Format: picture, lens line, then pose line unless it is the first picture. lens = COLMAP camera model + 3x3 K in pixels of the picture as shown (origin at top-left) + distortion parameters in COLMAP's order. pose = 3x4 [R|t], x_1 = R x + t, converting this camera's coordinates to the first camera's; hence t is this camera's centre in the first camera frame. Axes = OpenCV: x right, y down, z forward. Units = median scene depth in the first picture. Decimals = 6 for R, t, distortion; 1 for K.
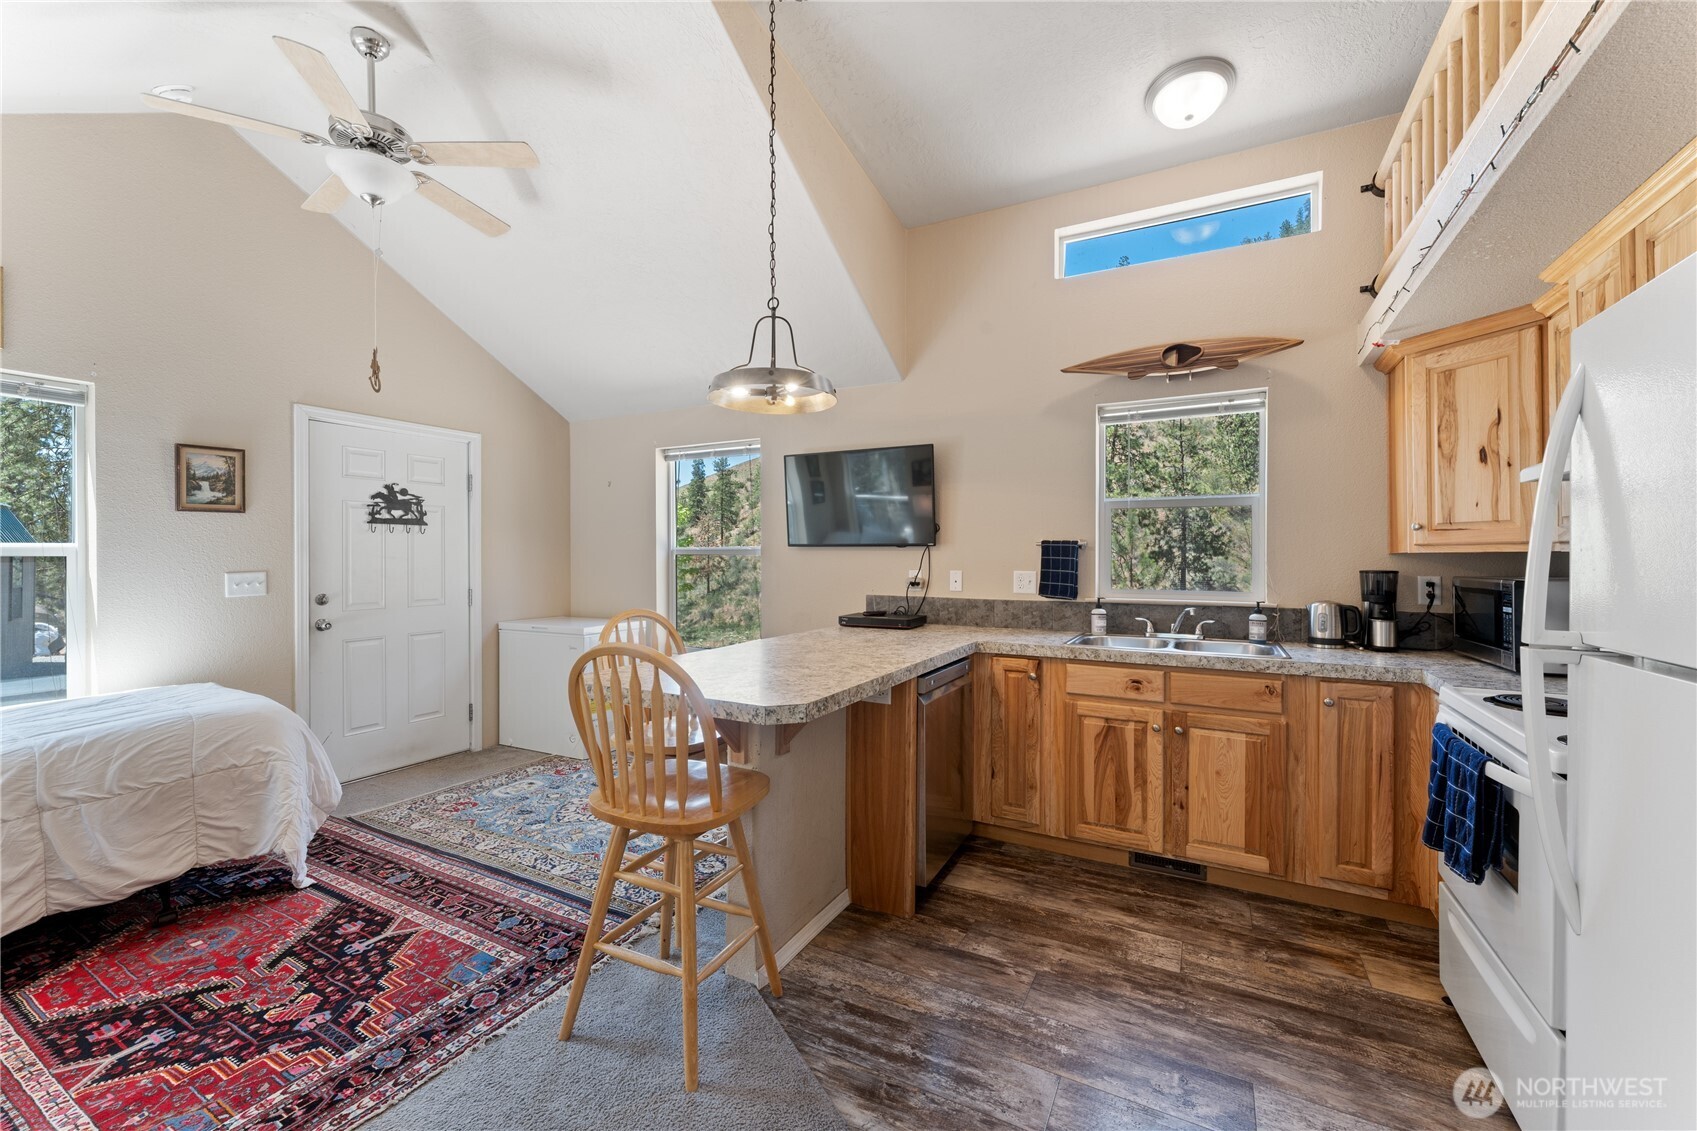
lens RADIAL K [[686.4, 0, 849.8], [0, 686.4, 557.9], [0, 0, 1]] dist [0.001912, 0.000651]
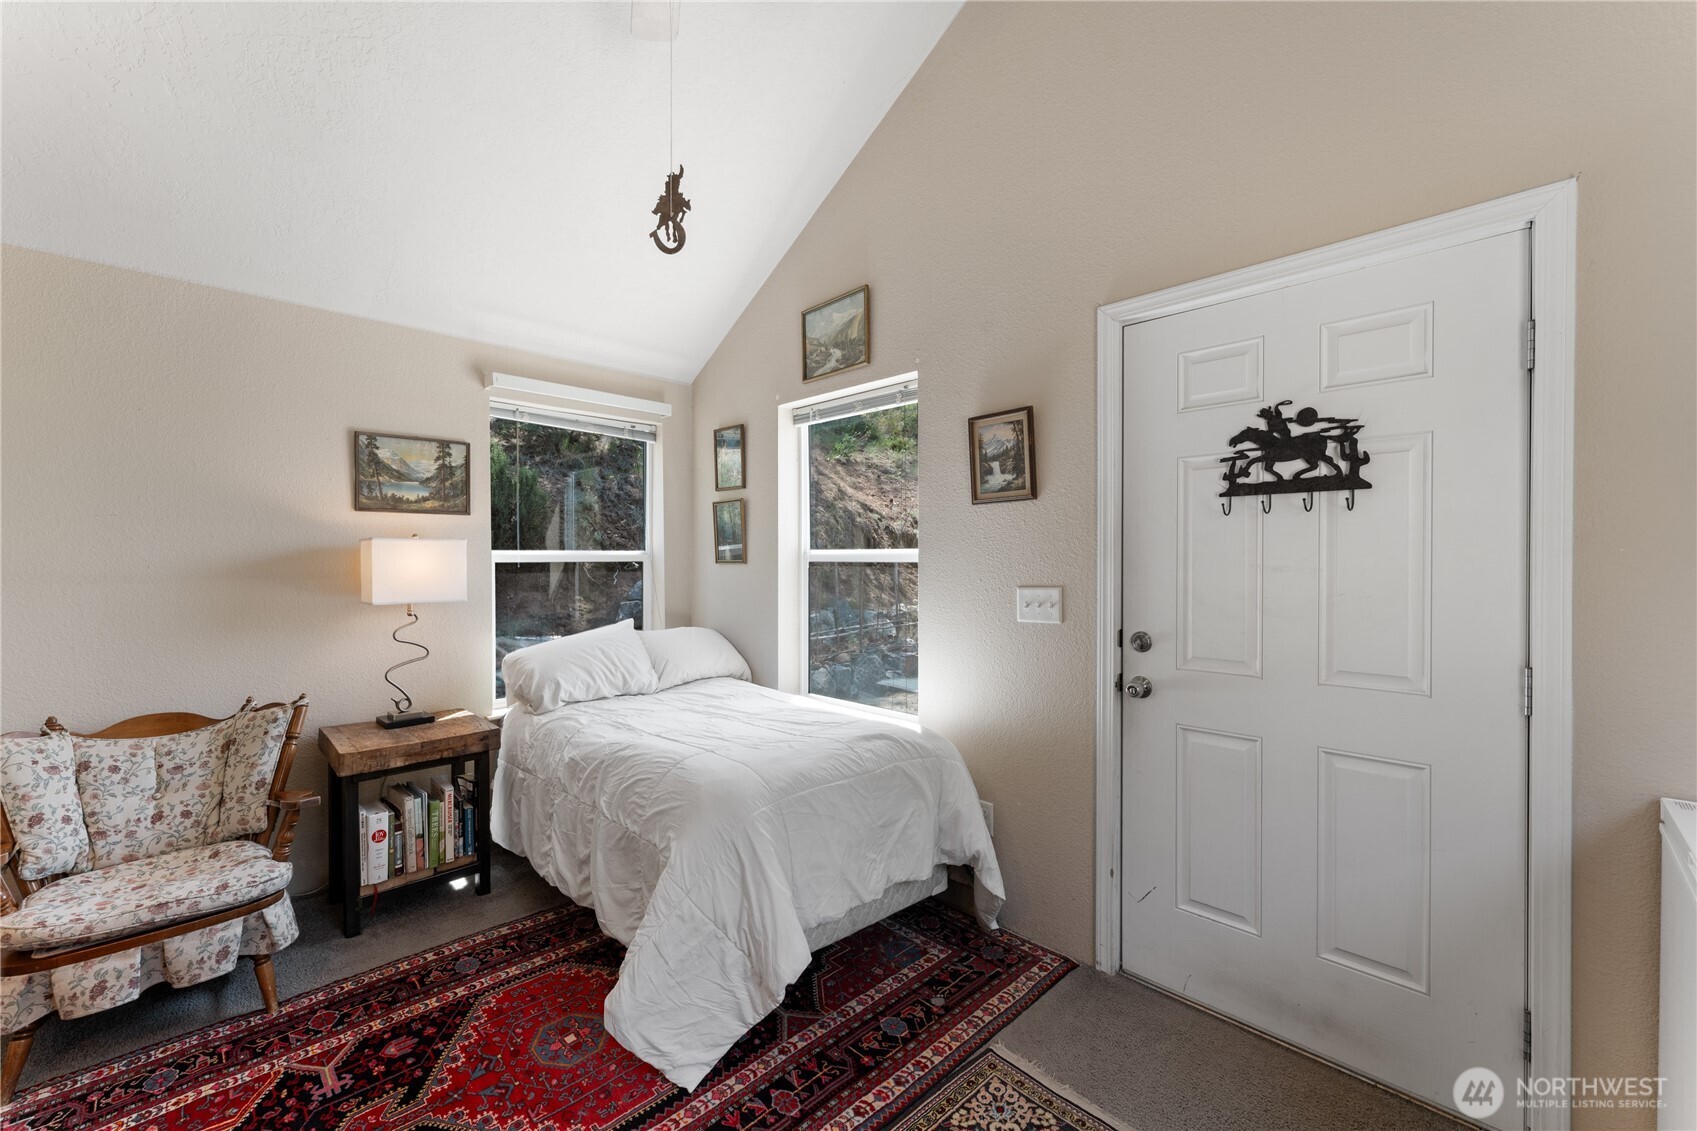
lens RADIAL K [[686.4, 0, 852.7], [0, 686.4, 564.8], [0, 0, 1]] dist [0.001912, 0.000651]
pose [[-0.297239, 0.007828, -0.954771, -0.178787], [-0.004968, 0.999940, 0.009745, -0.006702], [0.954790, 0.007640, -0.297182, 1.011008]]
